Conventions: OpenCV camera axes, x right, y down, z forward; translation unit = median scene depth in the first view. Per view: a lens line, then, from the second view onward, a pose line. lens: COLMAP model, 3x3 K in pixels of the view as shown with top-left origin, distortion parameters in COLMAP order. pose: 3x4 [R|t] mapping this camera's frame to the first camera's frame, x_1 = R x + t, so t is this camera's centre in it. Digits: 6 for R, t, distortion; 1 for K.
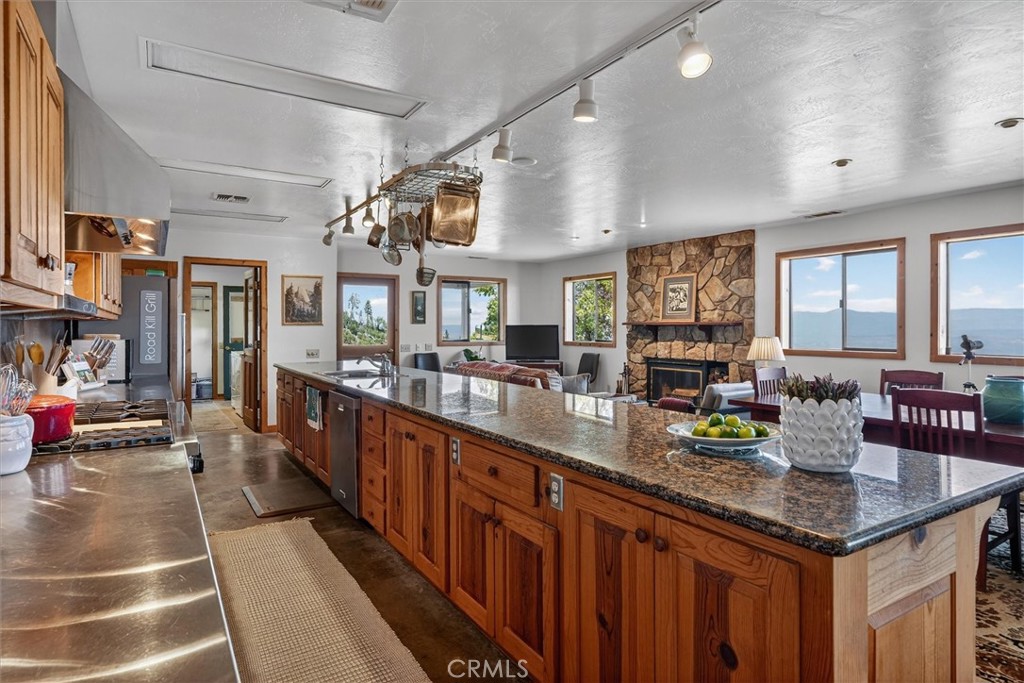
lens RADIAL K [[576.3, 0, 528.3], [0, 576.3, 327.9], [0, 0, 1]] dist [-0.006191, -0.000447]
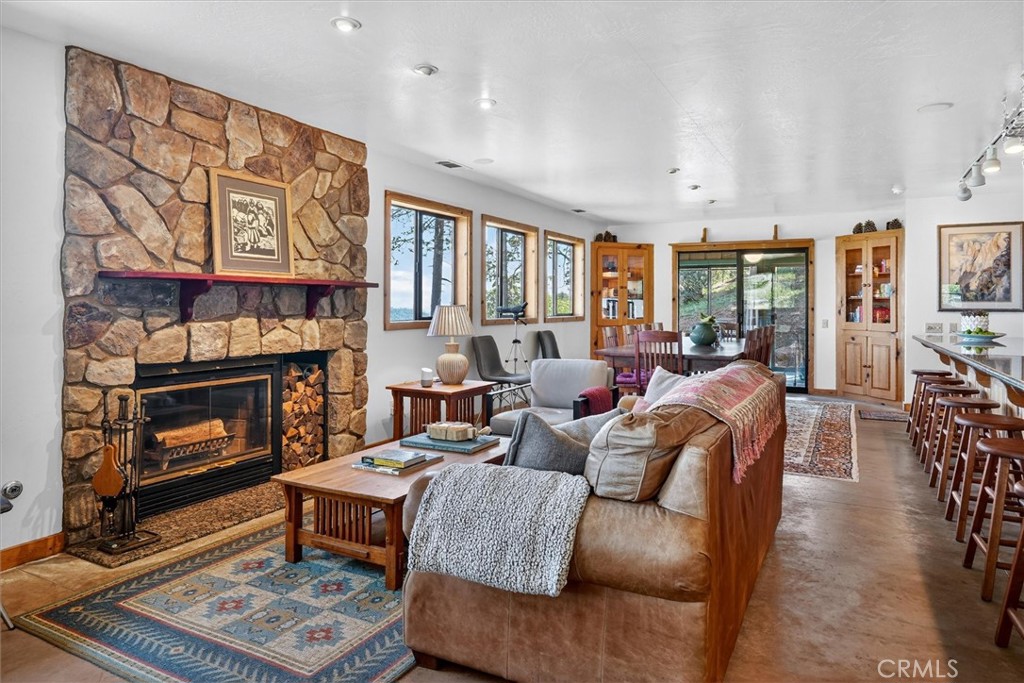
lens RADIAL K [[632.1, 0, 509.5], [0, 632.1, 301.0], [0, 0, 1]] dist [-0.022626, 0.009264]
pose [[-0.479325, 0.004770, 0.877625, -0.276459], [-0.001879, 0.999977, -0.006461, 0.011507], [-0.877636, -0.004746, -0.479305, 1.017113]]
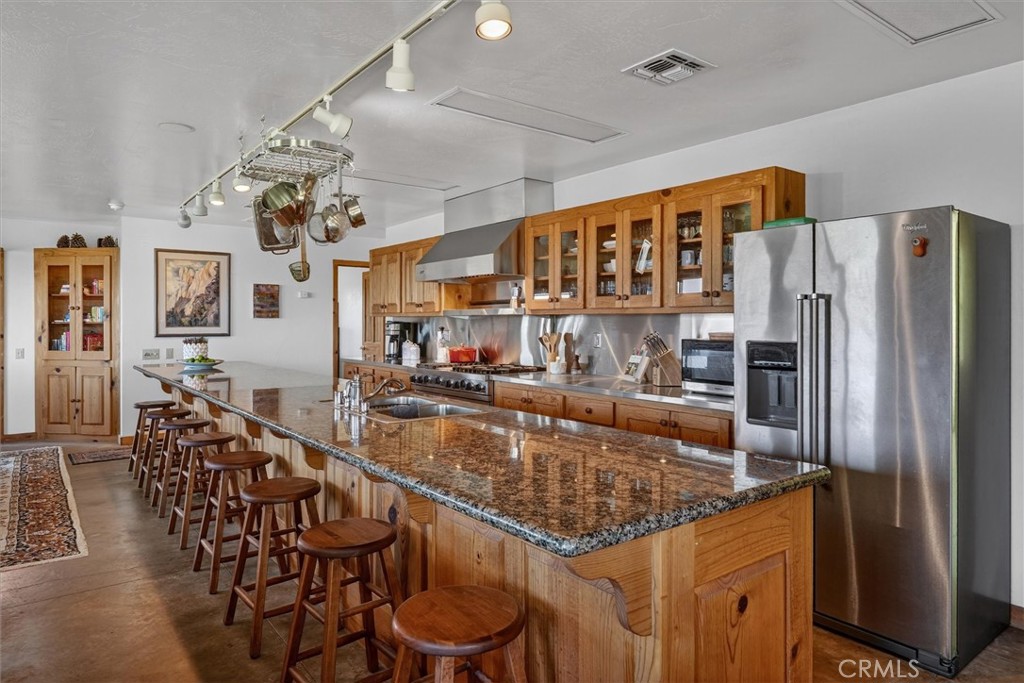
lens RADIAL K [[632.1, 0, 527.1], [0, 632.1, 323.6], [0, 0, 1]] dist [-0.022626, 0.009264]
pose [[-0.995366, 0.000616, -0.096161, -0.220631], [0.000021, 0.999981, 0.006182, -0.003099], [0.096163, 0.006151, -0.995347, 0.972516]]
